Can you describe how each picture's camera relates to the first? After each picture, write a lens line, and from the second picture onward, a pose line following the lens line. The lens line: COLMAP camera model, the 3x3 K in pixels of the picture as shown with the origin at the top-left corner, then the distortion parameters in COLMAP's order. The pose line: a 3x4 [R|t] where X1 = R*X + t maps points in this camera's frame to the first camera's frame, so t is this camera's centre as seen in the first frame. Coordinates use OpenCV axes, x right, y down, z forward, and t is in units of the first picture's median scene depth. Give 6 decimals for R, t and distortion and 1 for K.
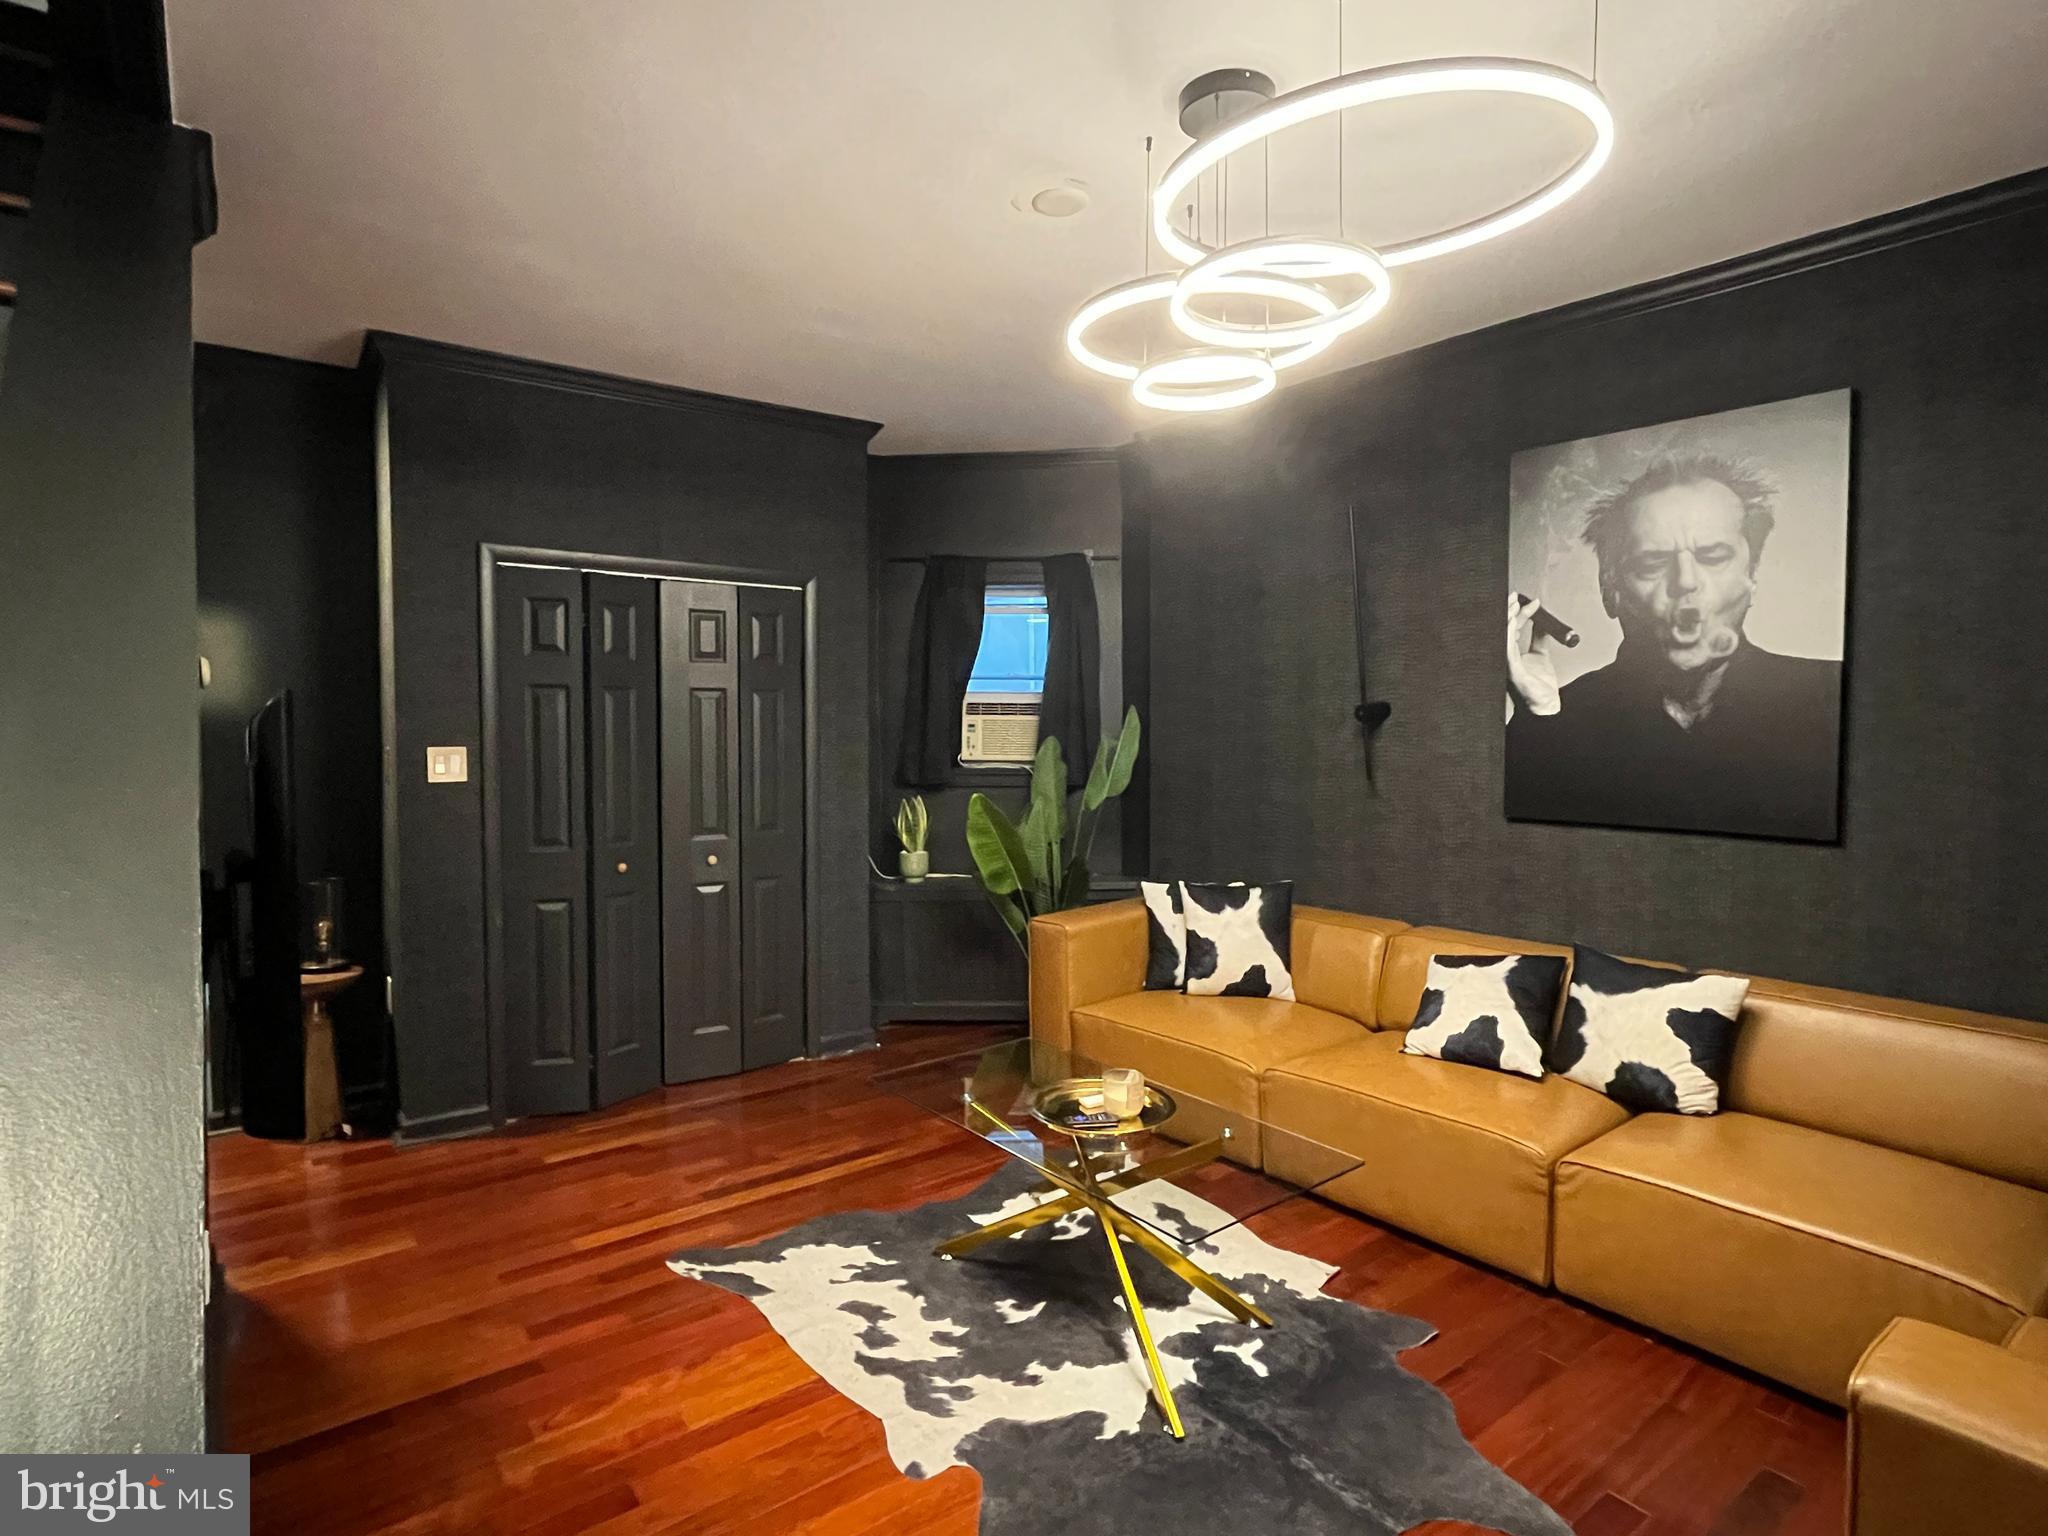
lens RADIAL K [[1049.8, 0, 1017.5], [0, 1049.8, 758.9], [0, 0, 1]] dist [0.000764, -0.000421]
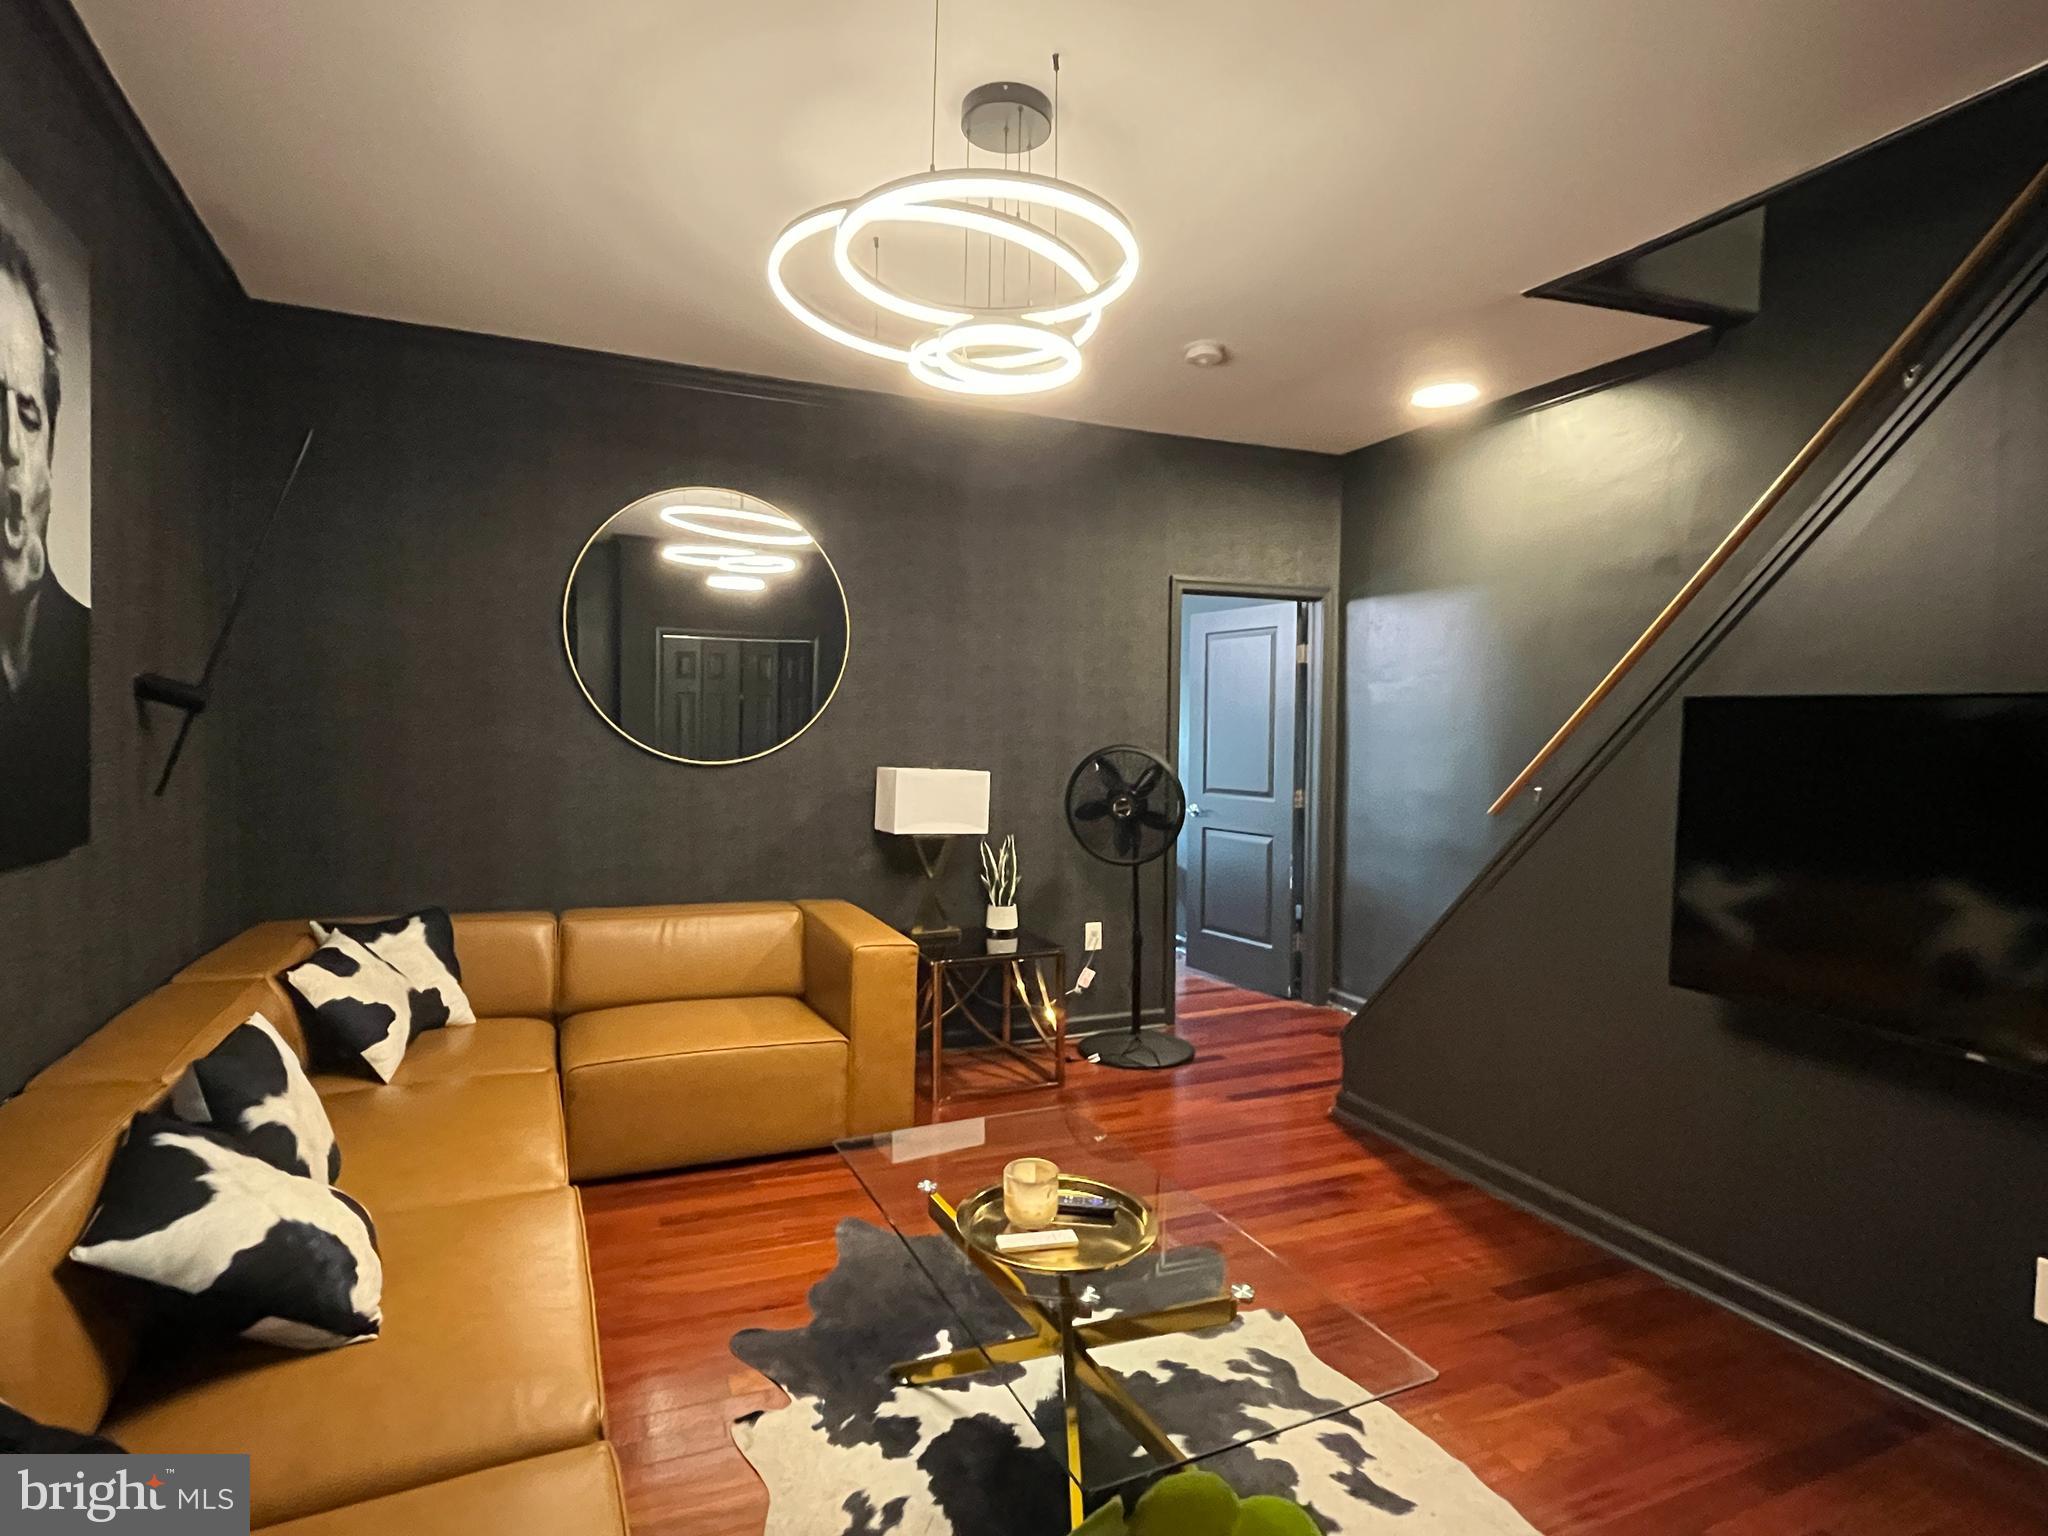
lens RADIAL K [[1049.8, 0, 1018.0], [0, 1049.8, 760.9], [0, 0, 1]] dist [0.000764, -0.000421]
pose [[-0.971531, -0.021177, 0.235962, -0.051975], [-0.006951, 0.998116, 0.060959, -0.031093], [-0.236809, 0.057584, -0.969848, 1.433792]]
